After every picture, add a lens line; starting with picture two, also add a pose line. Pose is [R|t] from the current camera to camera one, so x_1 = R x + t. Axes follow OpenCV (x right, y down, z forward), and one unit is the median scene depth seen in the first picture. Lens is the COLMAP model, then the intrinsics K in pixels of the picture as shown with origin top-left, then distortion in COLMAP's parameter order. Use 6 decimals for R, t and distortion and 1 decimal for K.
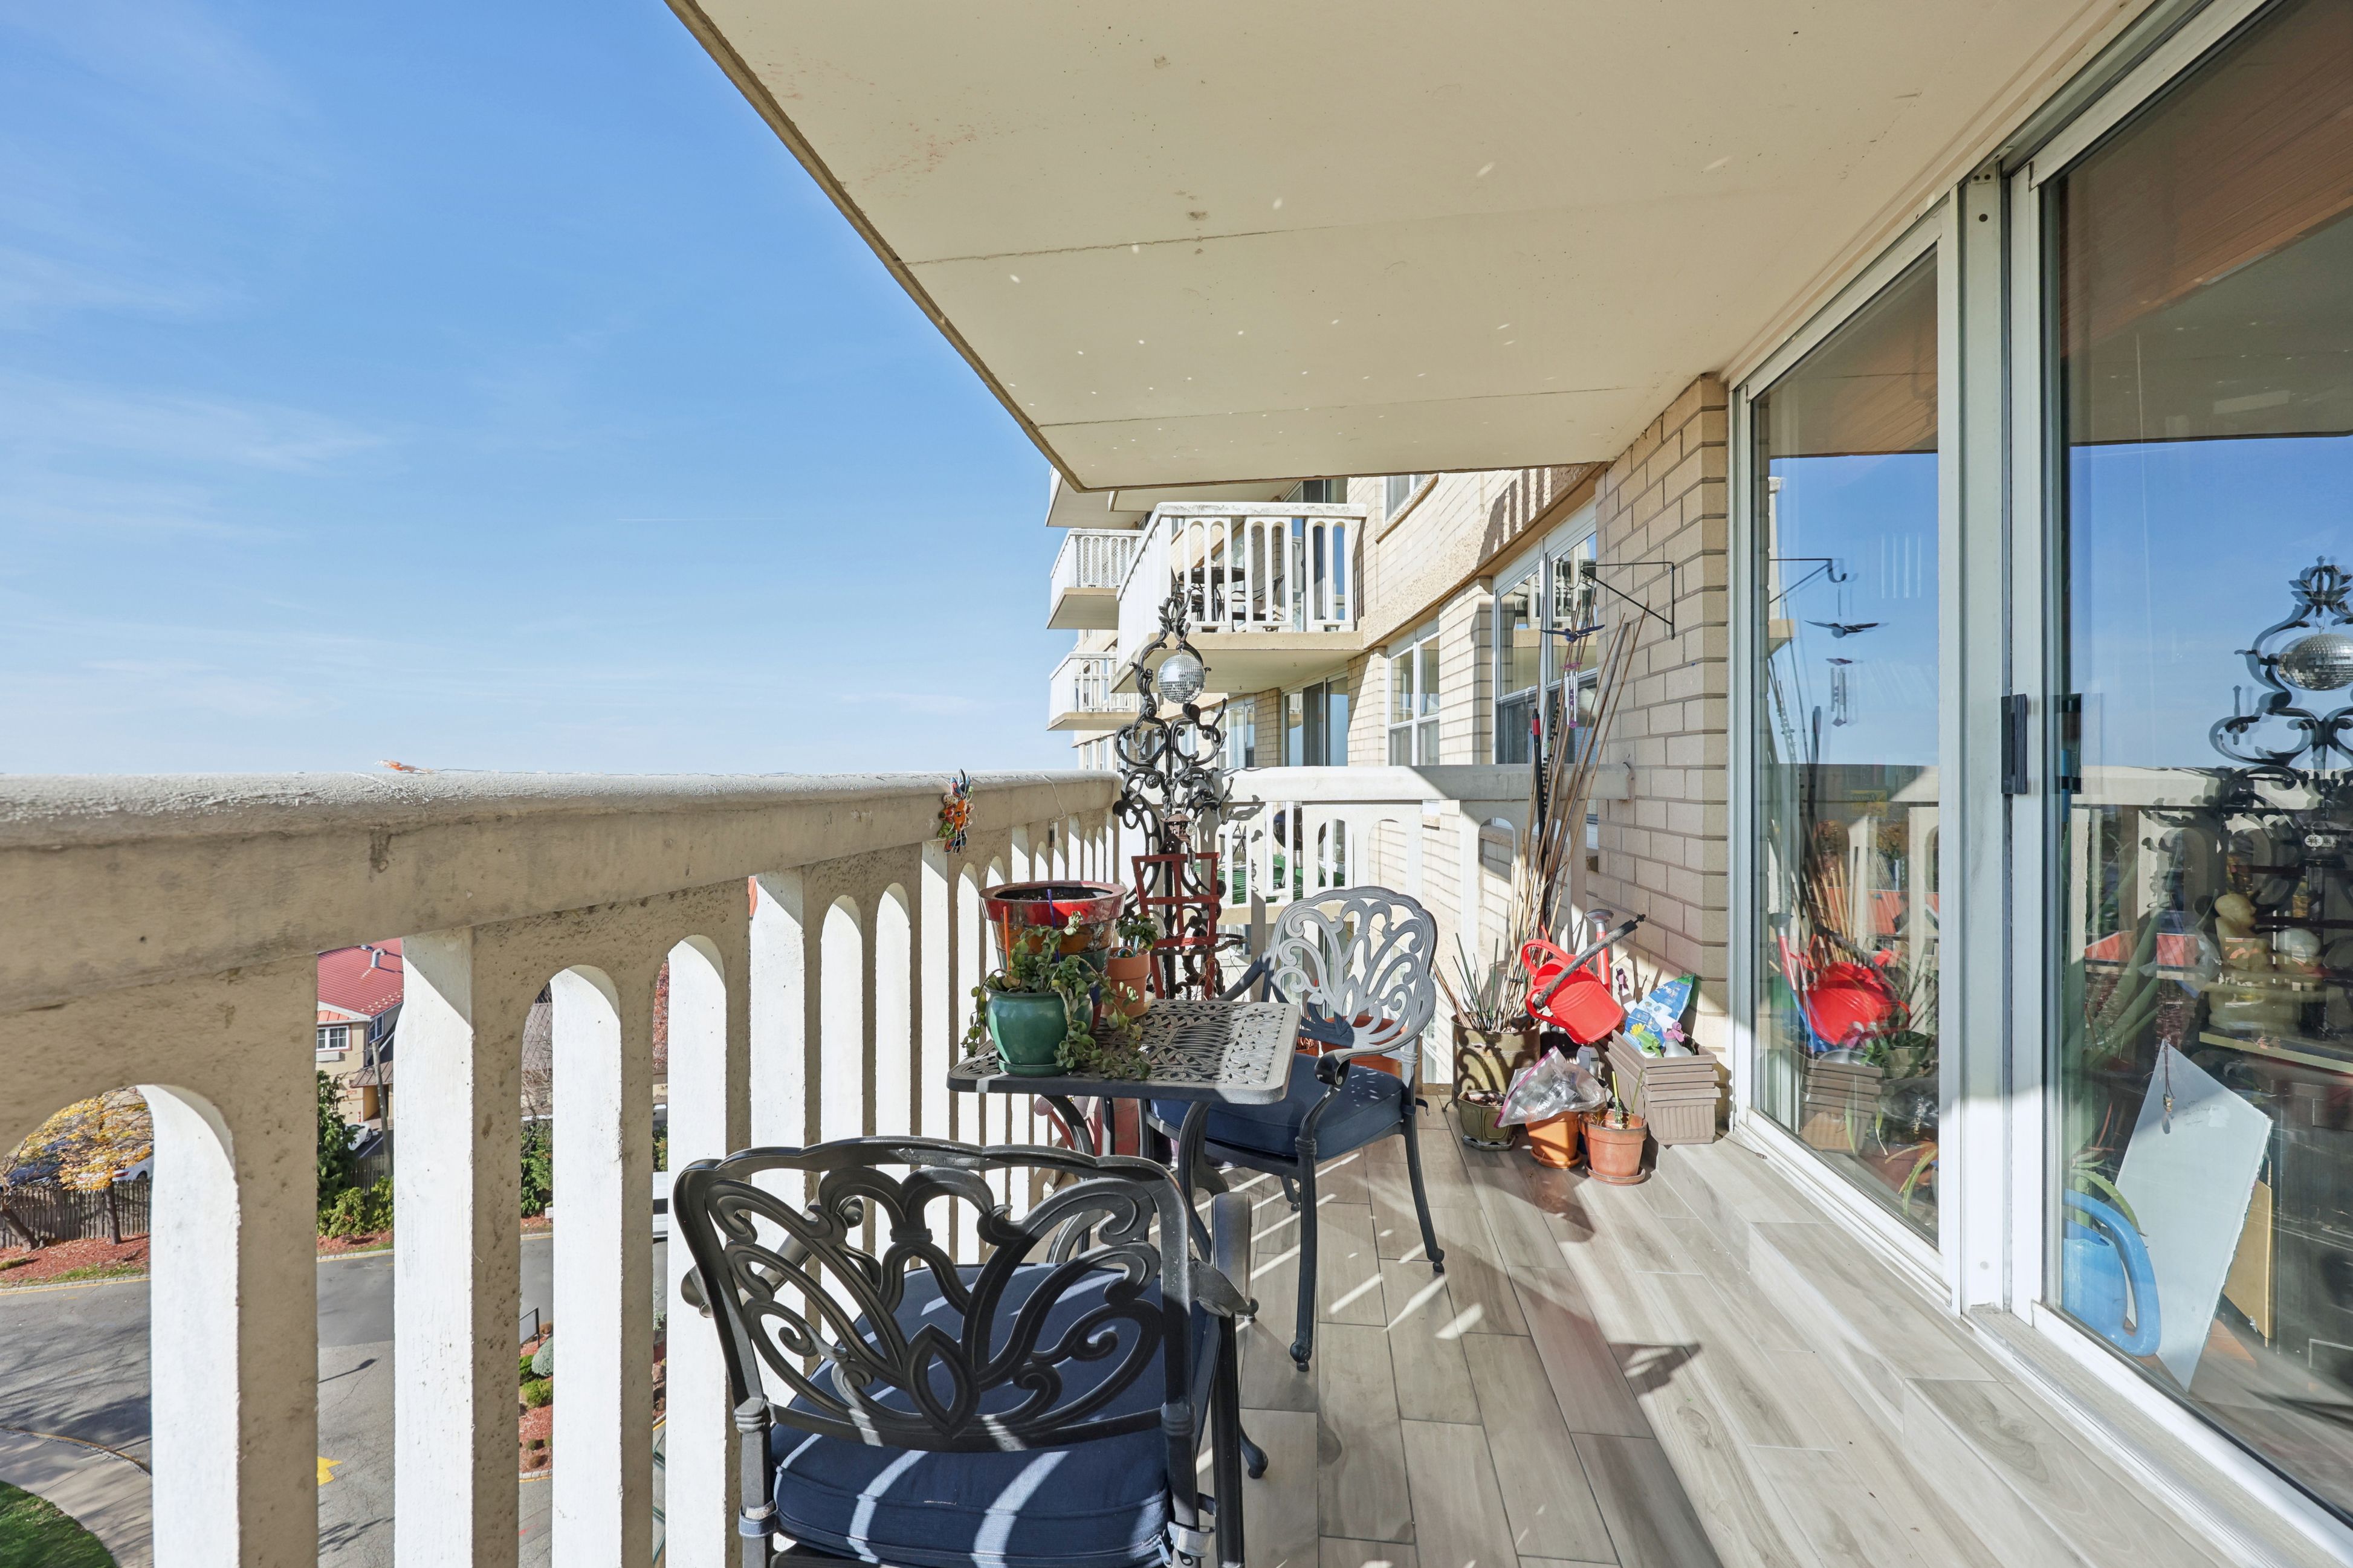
lens RADIAL K [[971.9, 0, 1167.5], [0, 971.9, 773.0], [0, 0, 1]] dist [0.002355, 0.000313]
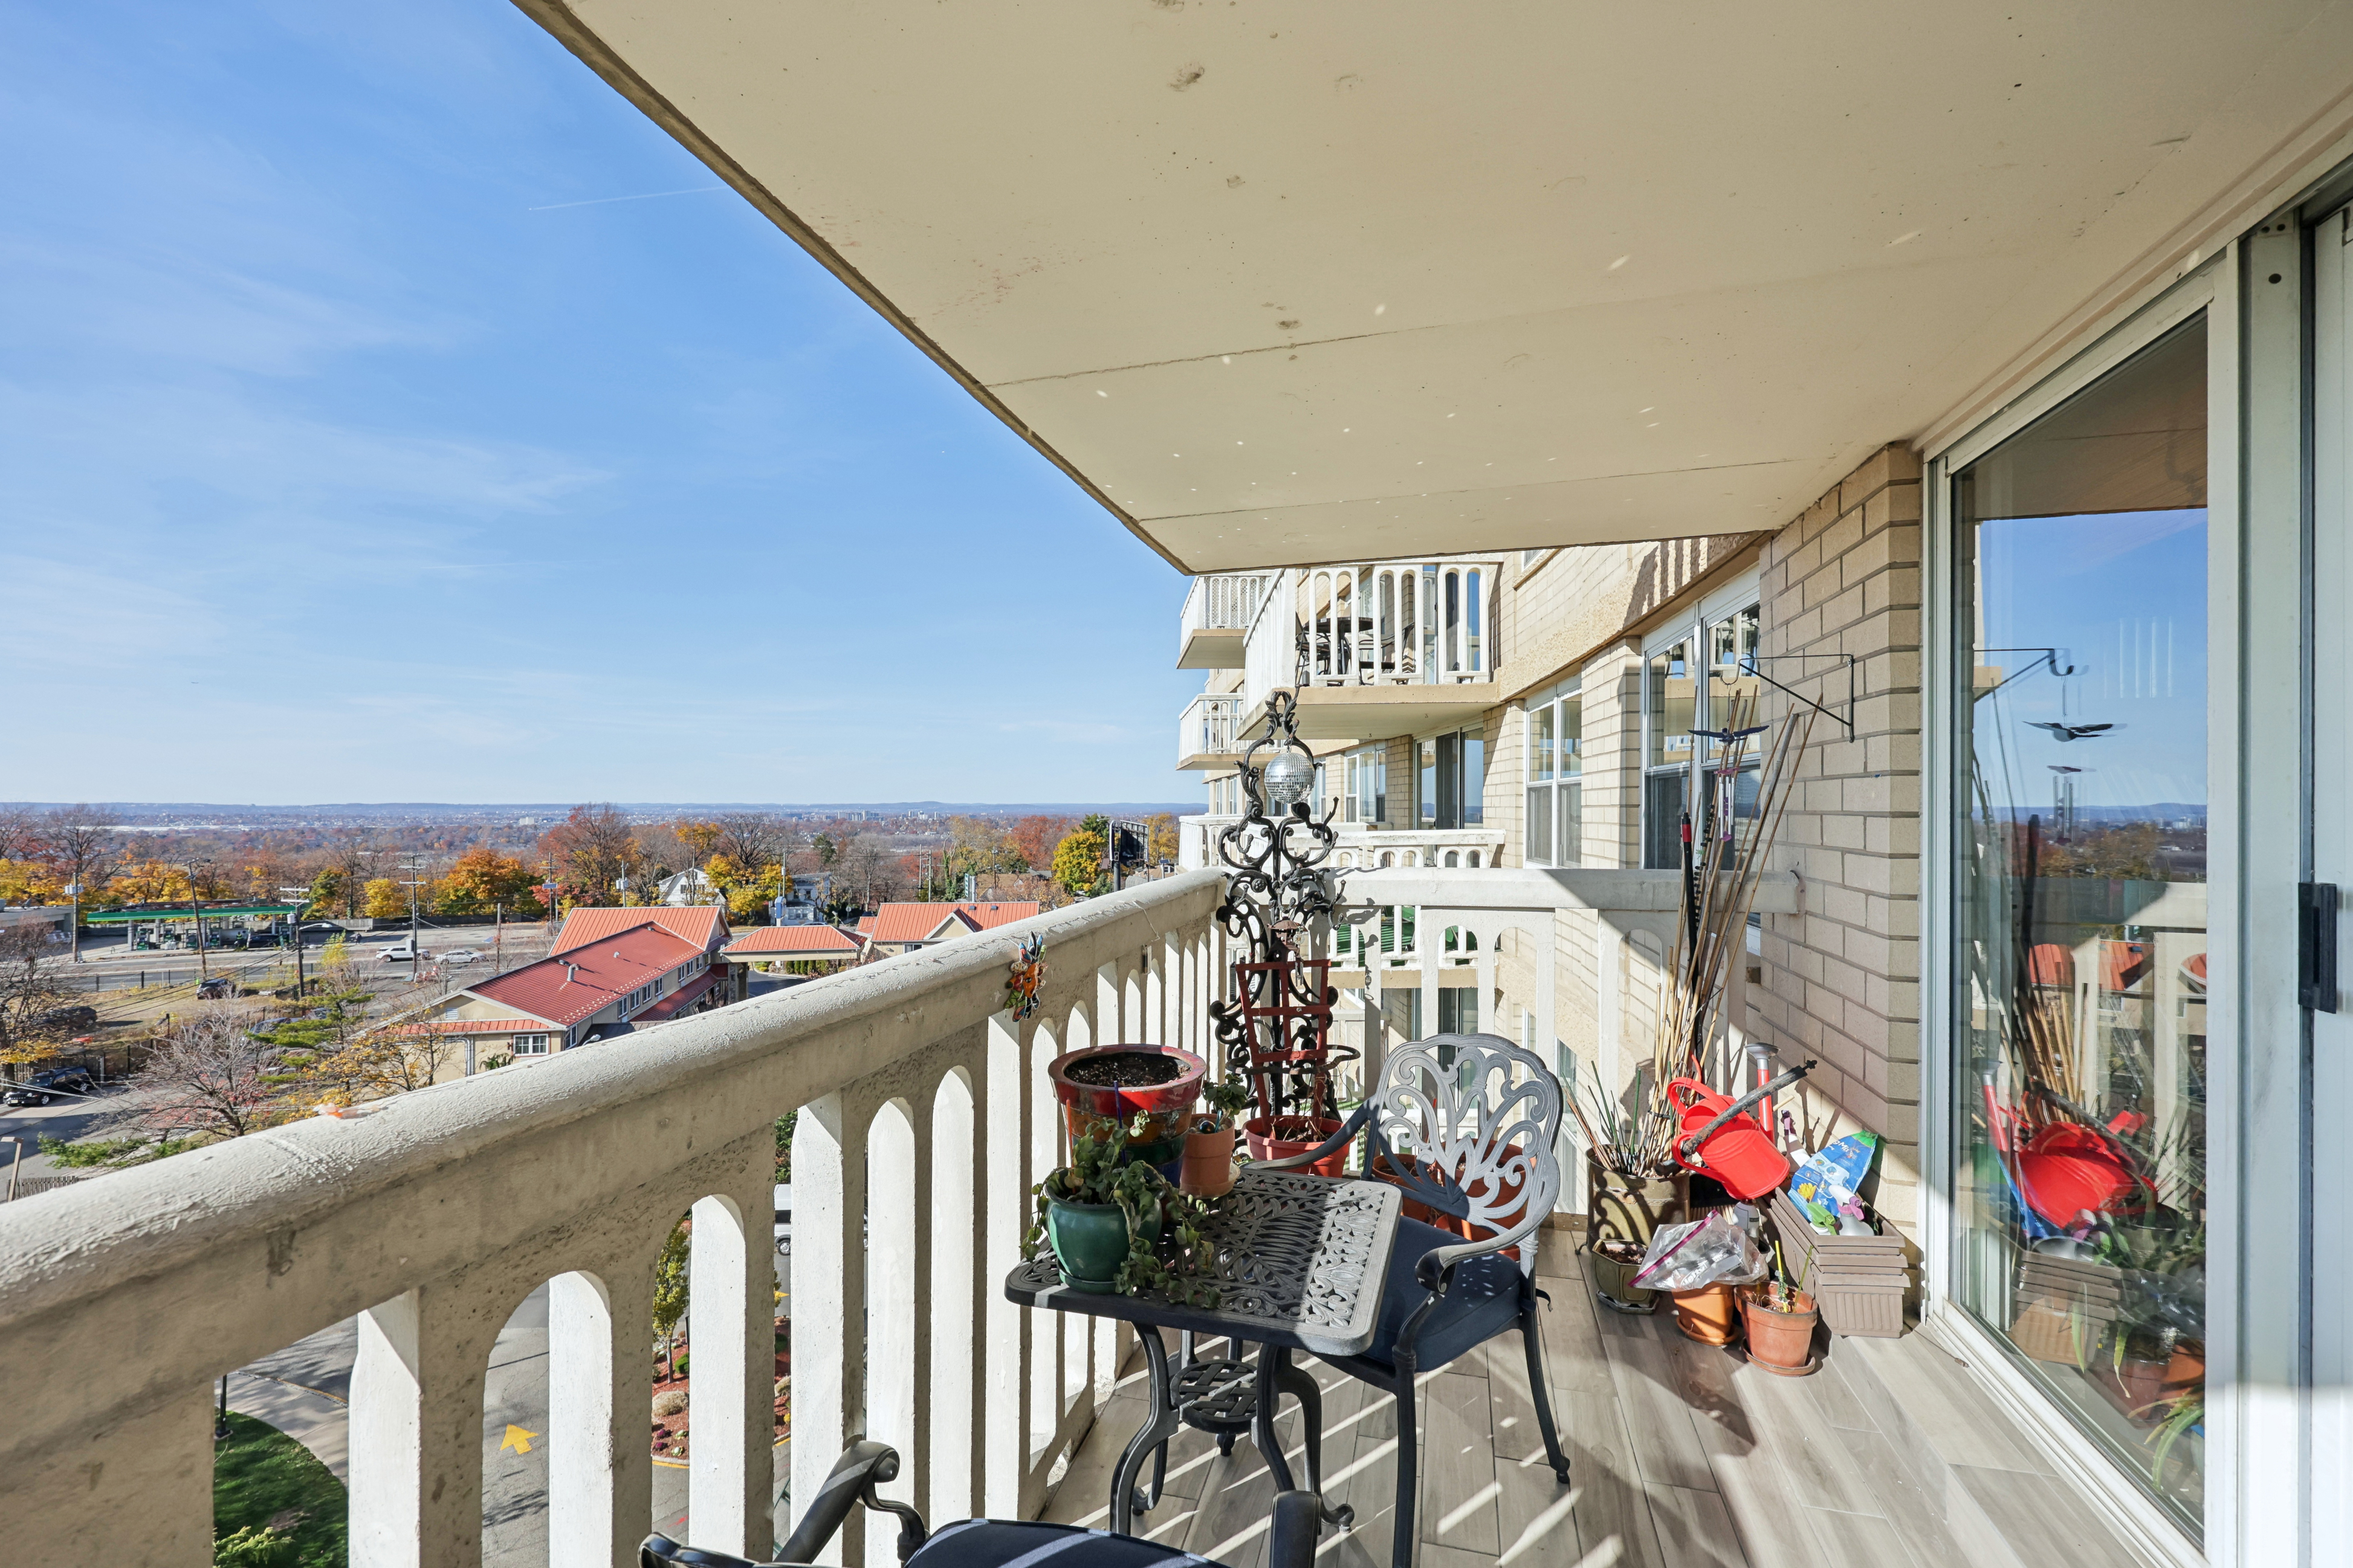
lens RADIAL K [[971.9, 0, 1173.5], [0, 971.9, 802.7], [0, 0, 1]] dist [0.002355, 0.000313]
pose [[0.991426, 0.003772, -0.130614, 0.037454], [-0.003659, 0.999993, 0.001104, -0.104864], [0.130617, -0.000617, 0.991433, 0.067892]]
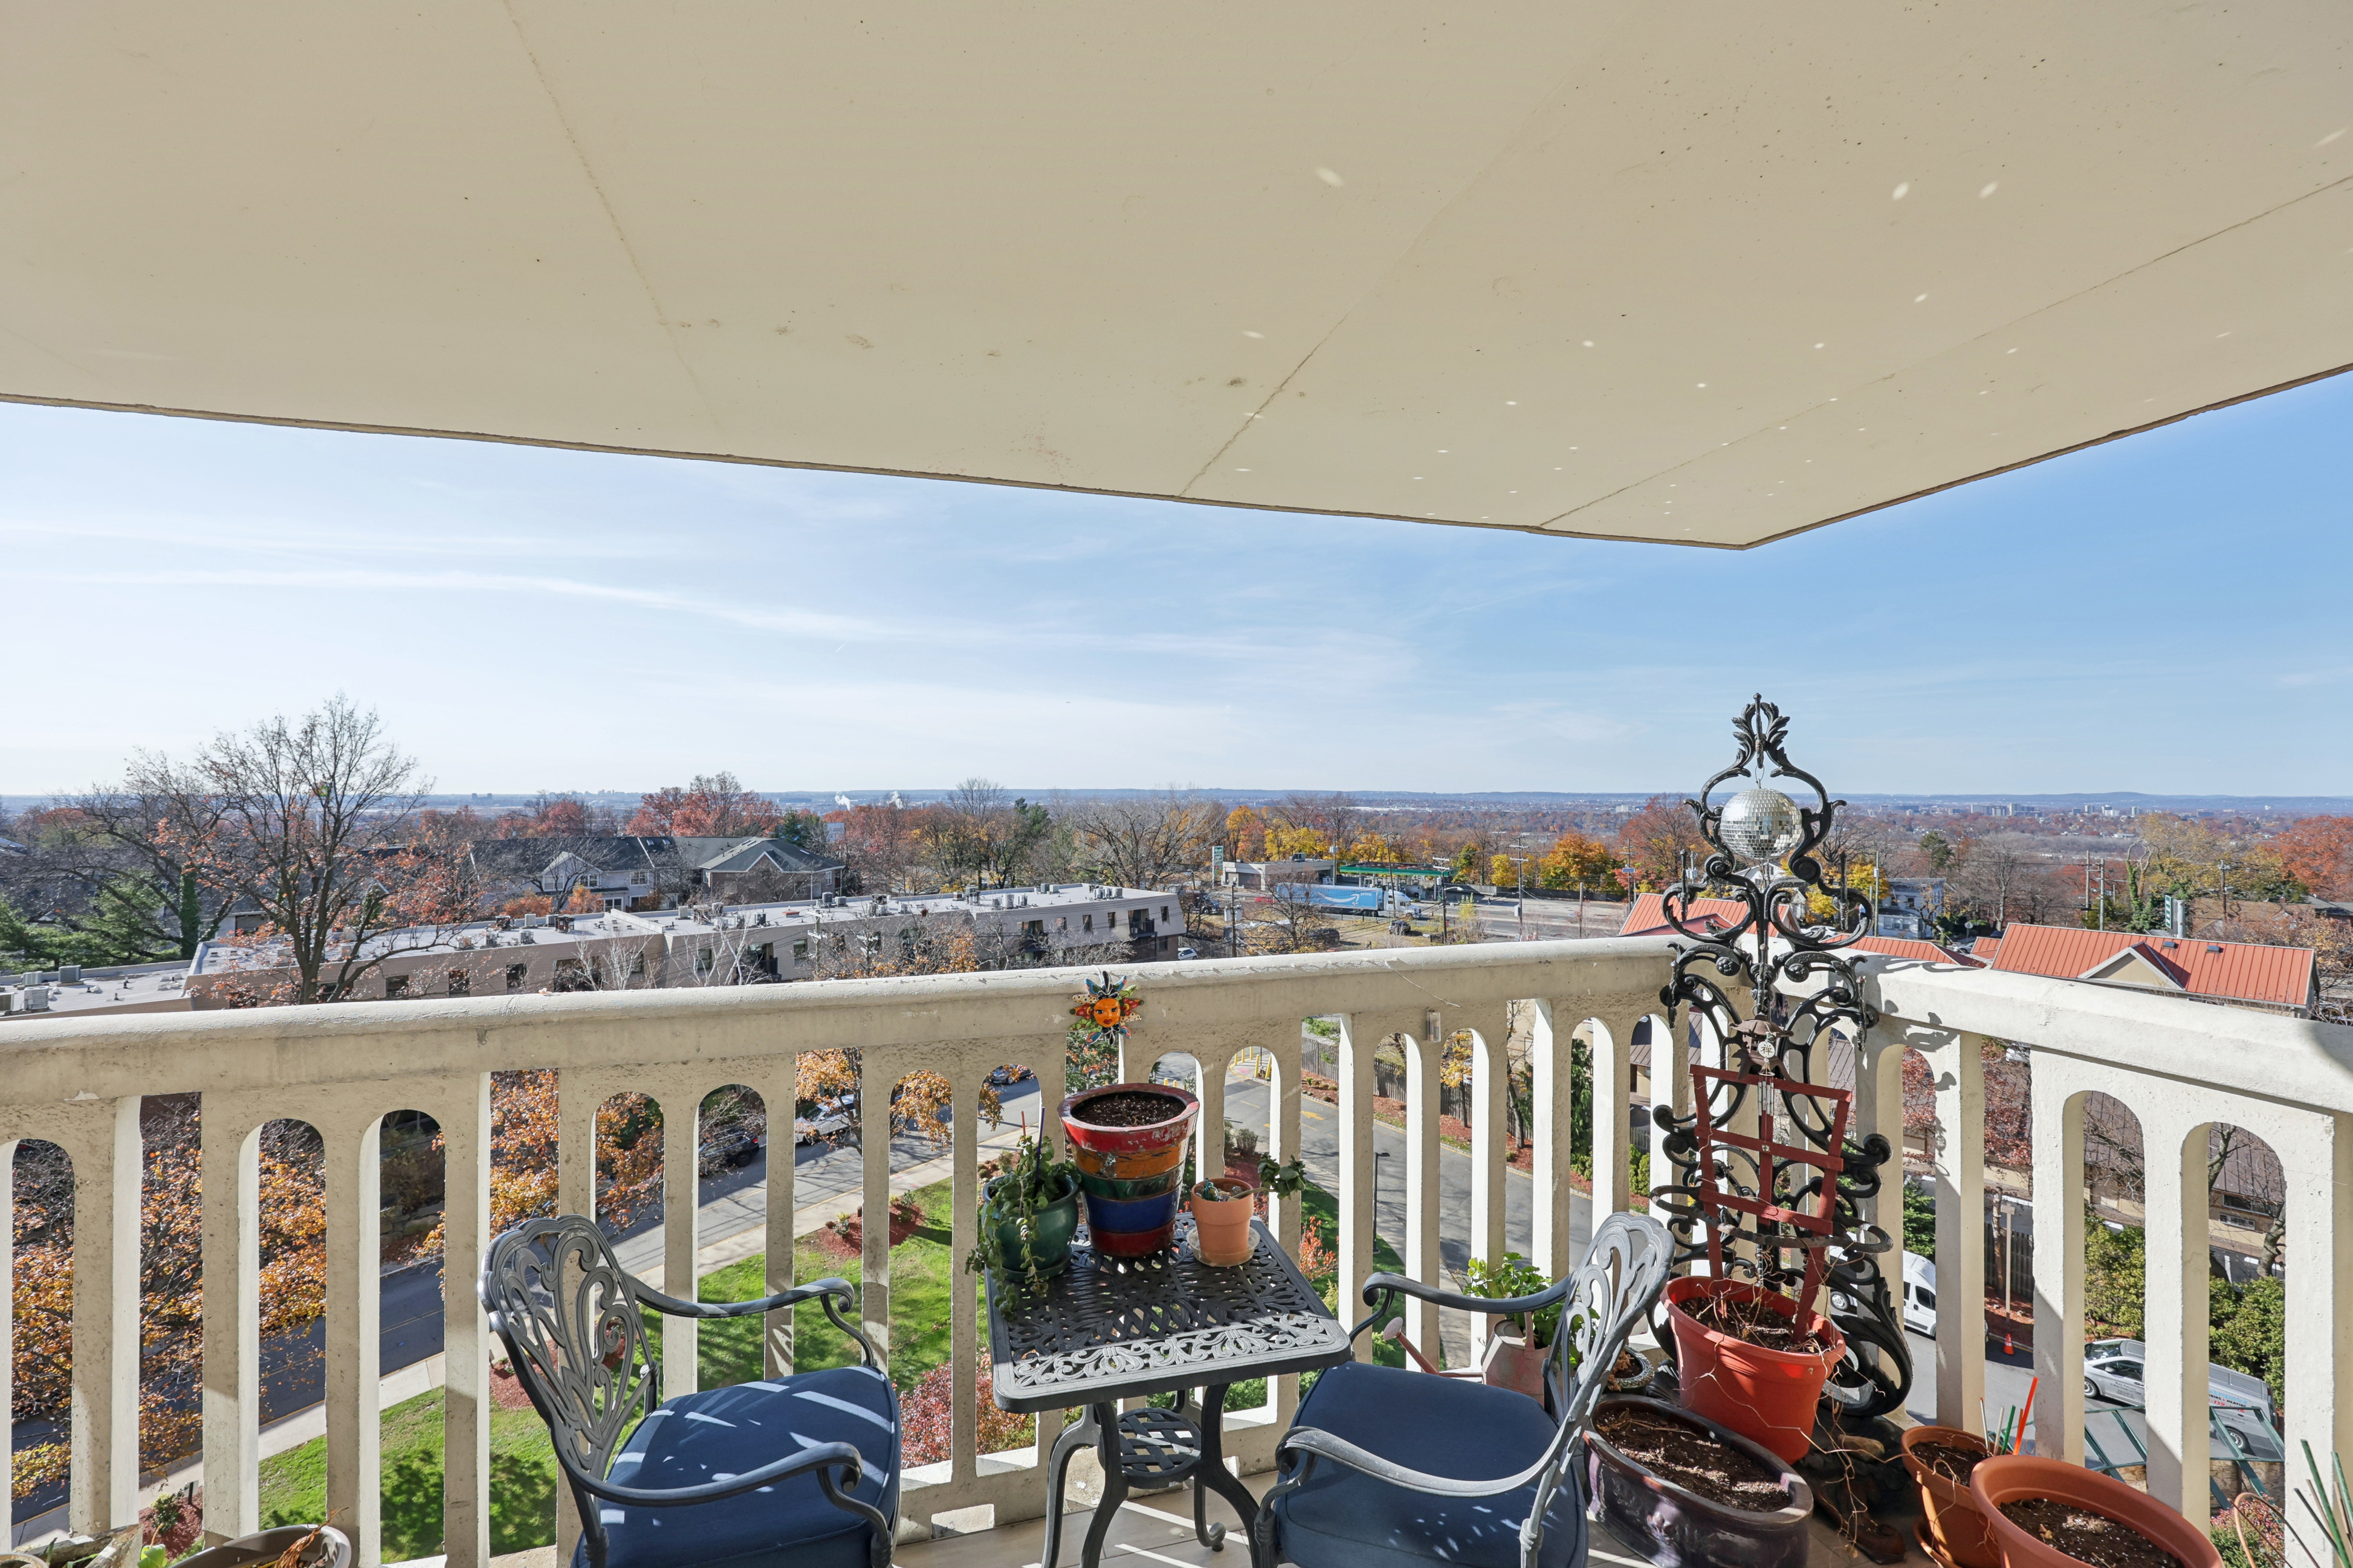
lens RADIAL K [[971.9, 0, 1173.3], [0, 971.9, 779.8], [0, 0, 1]] dist [0.002355, 0.000313]
pose [[0.407013, -0.005584, -0.913405, 0.675705], [-0.003122, 0.999967, -0.007504, -0.173874], [0.913417, 0.005906, 0.406982, 0.494975]]
